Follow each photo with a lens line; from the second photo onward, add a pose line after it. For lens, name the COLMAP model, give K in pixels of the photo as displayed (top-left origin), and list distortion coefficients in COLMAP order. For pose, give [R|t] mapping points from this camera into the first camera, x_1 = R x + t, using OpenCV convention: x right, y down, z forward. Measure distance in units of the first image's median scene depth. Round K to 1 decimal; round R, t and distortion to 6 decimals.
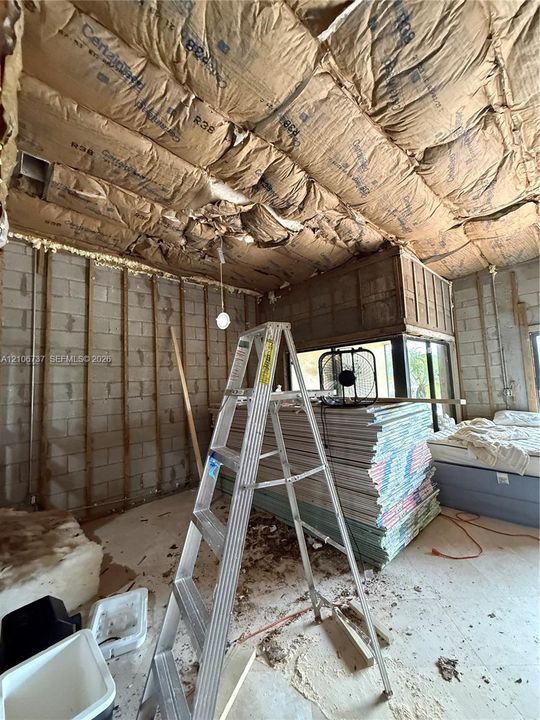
lens RADIAL K [[286.4, 0, 270.1], [0, 286.4, 359.7], [0, 0, 1]] dist [-0.001192, -0.000169]
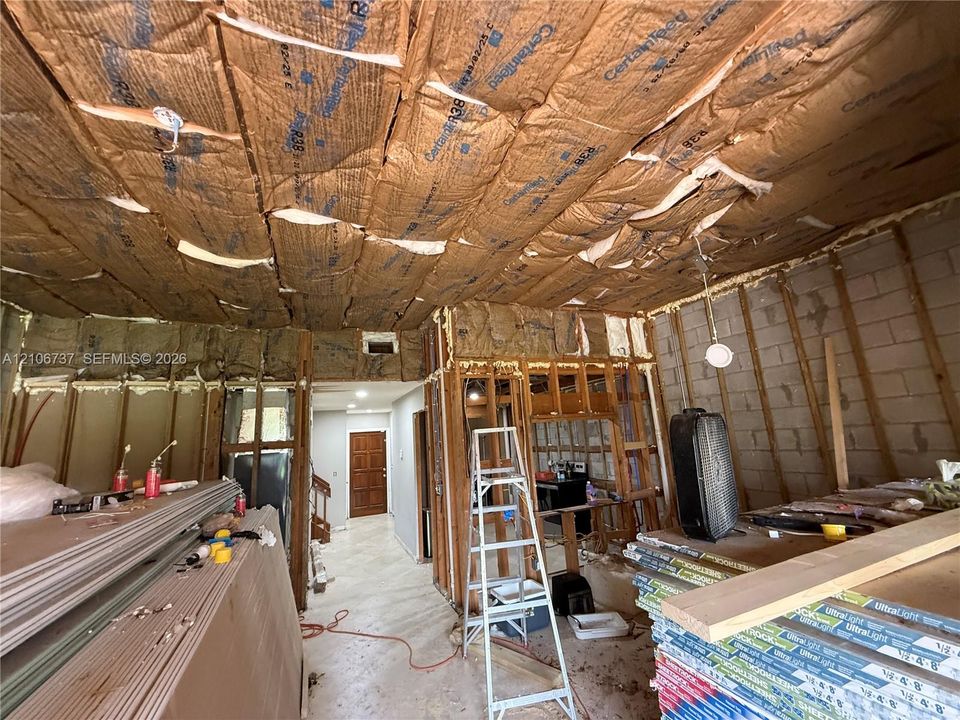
lens RADIAL K [[381.8, 0, 478.7], [0, 381.8, 358.4], [0, 0, 1]] dist [-0.001192, -0.000169]
pose [[-0.340932, -0.118496, -0.932590, 0.716965], [0.156727, 0.970977, -0.180669, -0.045010], [0.926932, -0.207757, -0.312466, 0.610659]]
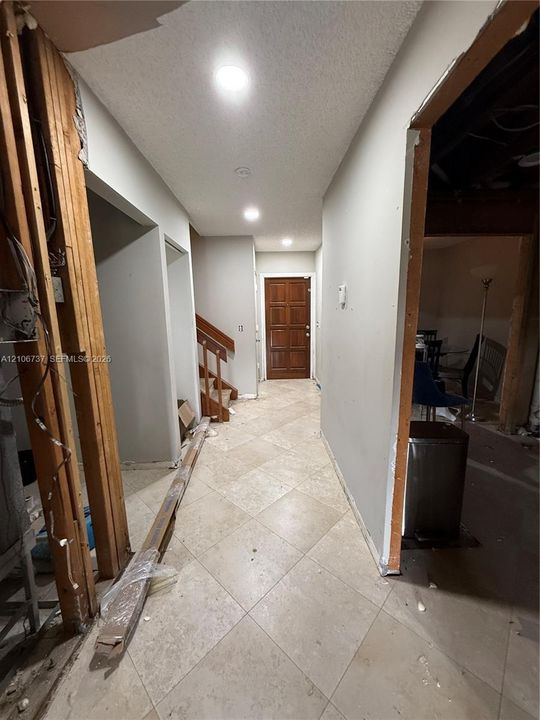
lens RADIAL K [[286.4, 0, 269.9], [0, 286.4, 361.8], [0, 0, 1]] dist [-0.001192, -0.000169]
pose [[-0.652895, 0.175789, -0.736768, 0.501807], [0.104834, 0.984307, 0.141950, -0.022172], [0.750159, 0.015440, -0.661077, 0.460438]]
